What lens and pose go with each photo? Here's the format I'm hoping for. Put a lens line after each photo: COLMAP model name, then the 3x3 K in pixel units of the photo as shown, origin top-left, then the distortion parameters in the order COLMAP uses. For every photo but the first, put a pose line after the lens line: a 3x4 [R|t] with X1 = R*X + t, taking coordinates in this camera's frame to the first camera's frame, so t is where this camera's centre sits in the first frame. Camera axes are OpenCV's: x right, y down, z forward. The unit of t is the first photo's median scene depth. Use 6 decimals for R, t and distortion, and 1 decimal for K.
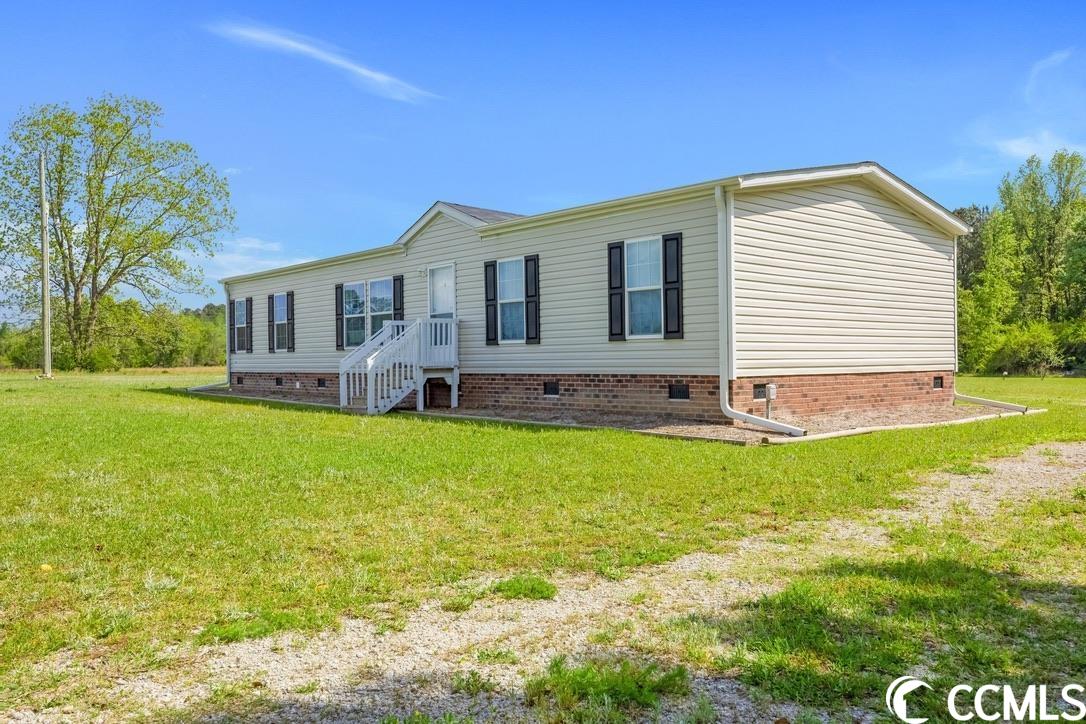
lens RADIAL K [[839.8, 0, 531.8], [0, 839.8, 314.3], [0, 0, 1]] dist [0.011504, 0.000491]
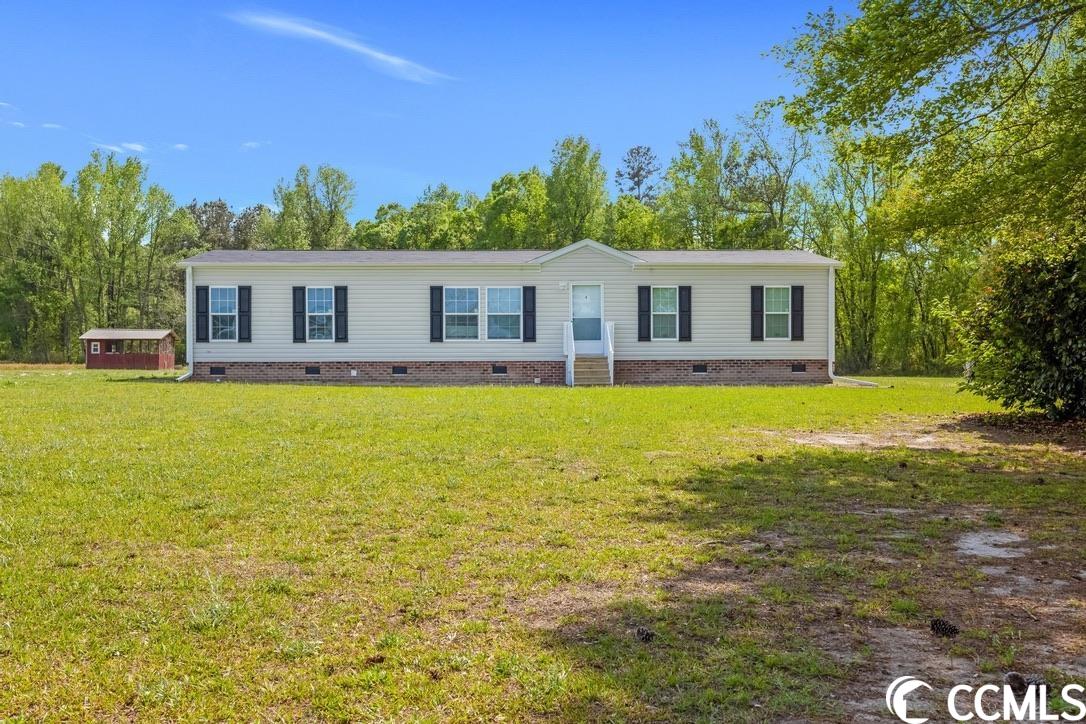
lens RADIAL K [[1030.8, 0, 566.6], [0, 1030.8, 319.3], [0, 0, 1]] dist [0.014944, 0.000000]
pose [[0.654413, 0.045495, 0.754767, -1.474250], [-0.044848, 0.998766, -0.021318, 0.041010], [-0.754806, -0.019899, 0.655646, -0.108344]]
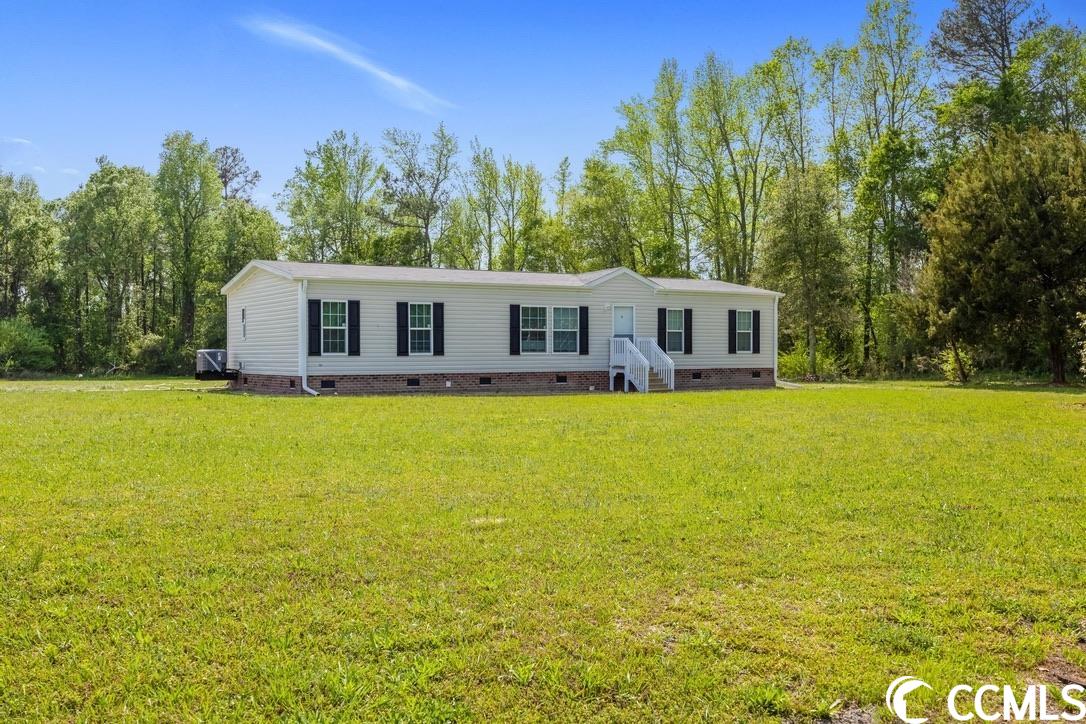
lens RADIAL K [[1126.5, 0, 542.1], [0, 1126.5, 366.2], [0, 0, 1]] dist [0.004243, 0.000000]
pose [[0.144246, 0.020539, 0.989329, -2.397303], [-0.034013, 0.999297, -0.015787, 0.105651], [-0.988957, -0.031373, 0.144843, 0.860118]]
